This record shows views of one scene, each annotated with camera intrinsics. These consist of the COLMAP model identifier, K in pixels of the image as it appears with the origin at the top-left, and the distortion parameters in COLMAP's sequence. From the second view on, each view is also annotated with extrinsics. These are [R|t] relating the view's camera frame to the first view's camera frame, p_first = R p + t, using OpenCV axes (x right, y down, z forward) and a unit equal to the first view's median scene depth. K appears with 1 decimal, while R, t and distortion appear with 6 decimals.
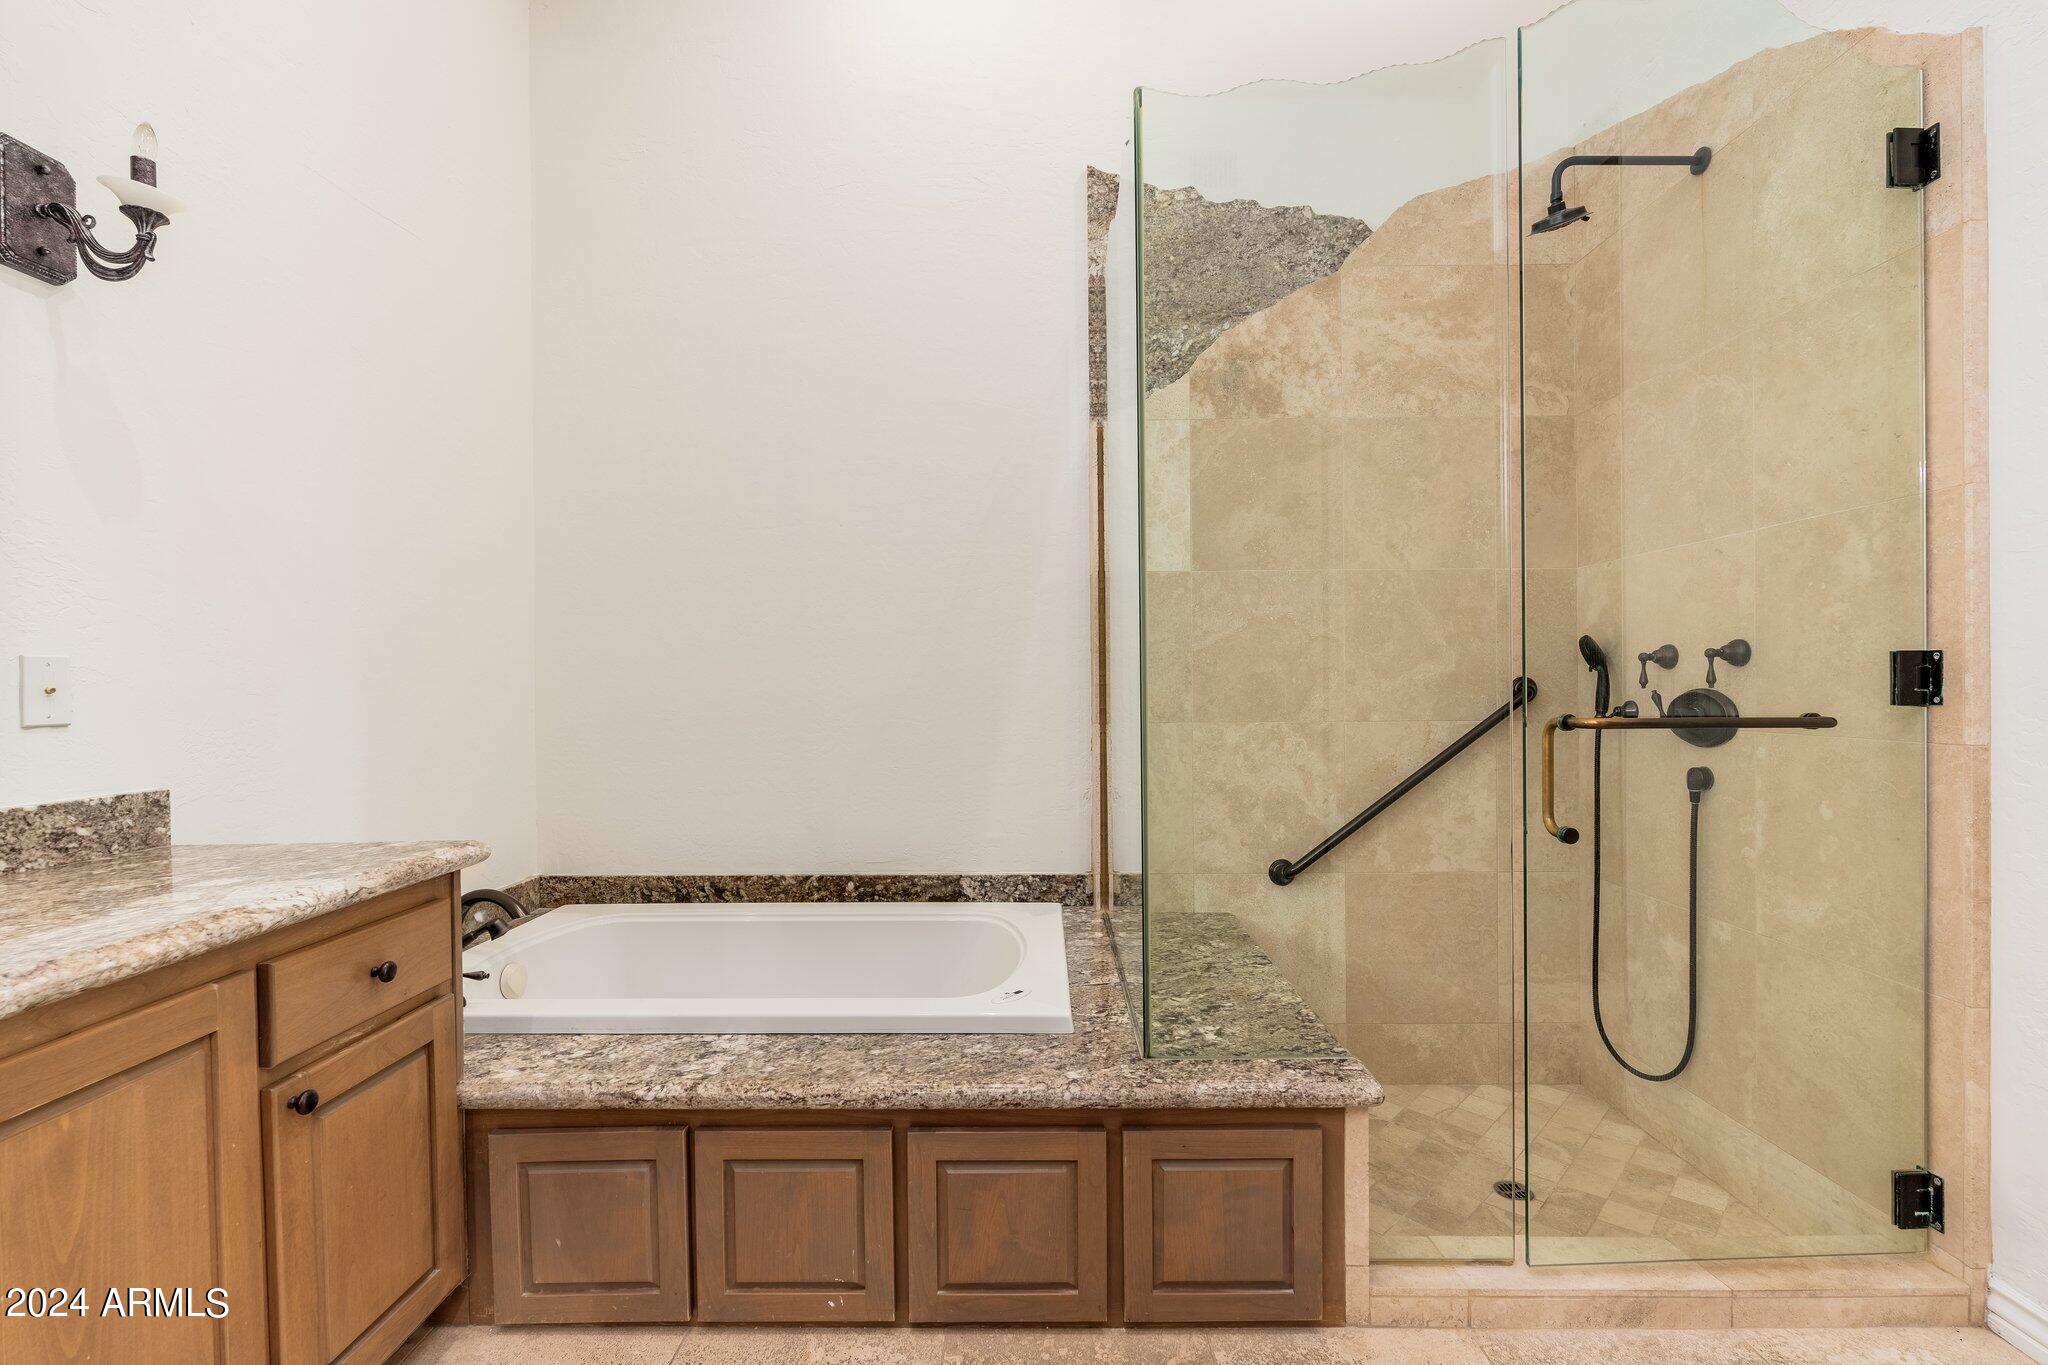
lens RADIAL K [[911.4, 0, 1024.1], [0, 911.4, 686.4], [0, 0, 1]] dist [-0.006895, 0.000109]
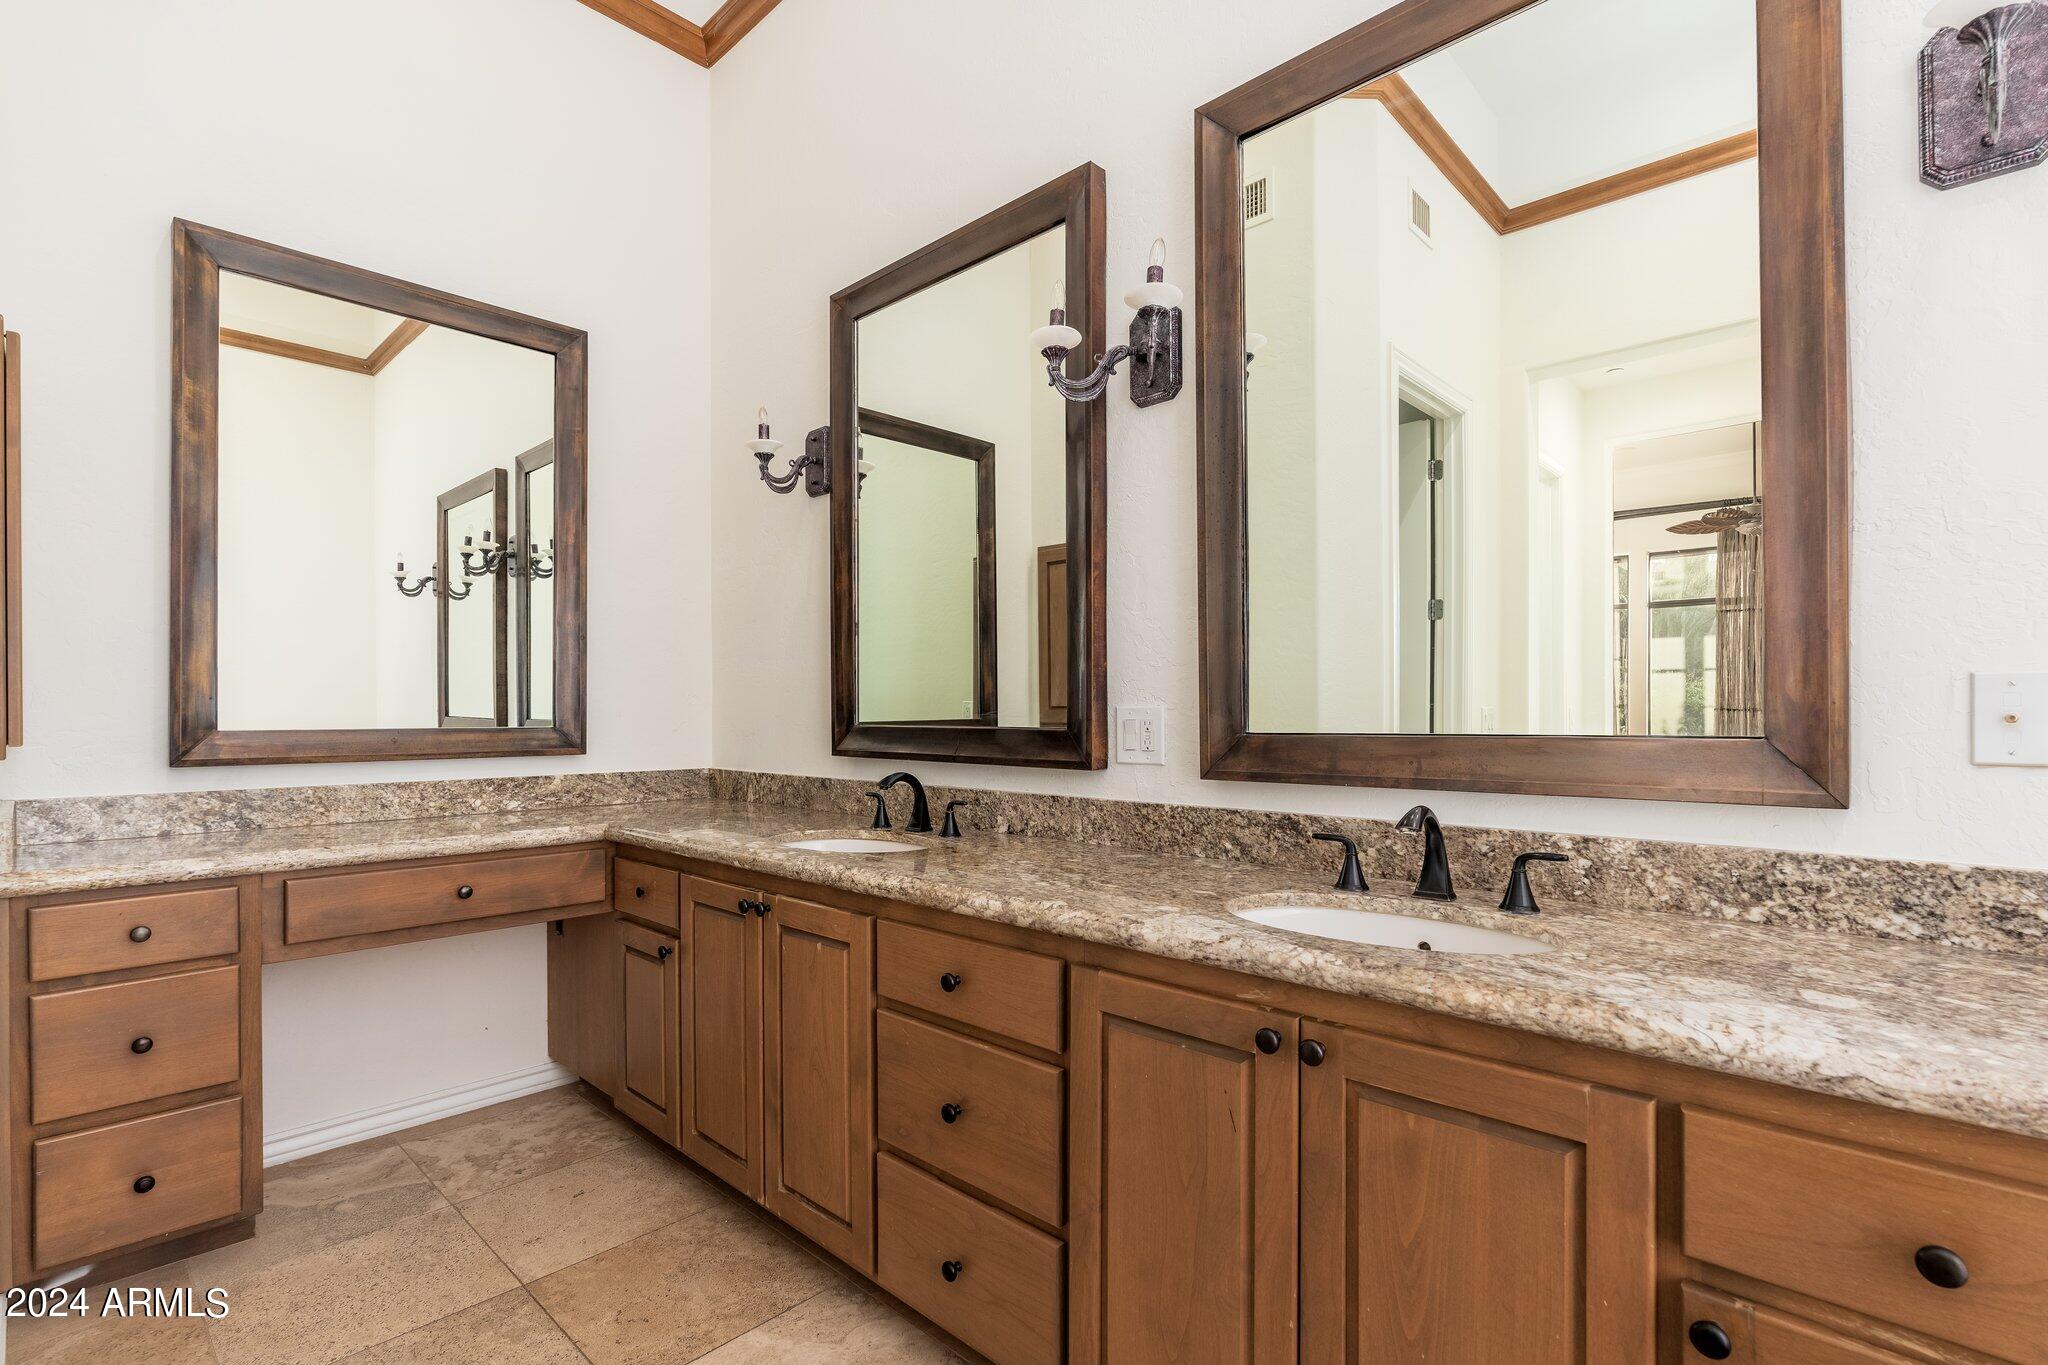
lens RADIAL K [[911.4, 0, 977.7], [0, 911.4, 712.1], [0, 0, 1]] dist [-0.006895, 0.000109]
pose [[-0.680626, 0.014097, -0.732496, 0.055473], [0.006025, 0.999889, 0.013645, -0.016542], [0.732607, 0.004874, -0.680635, 0.923172]]
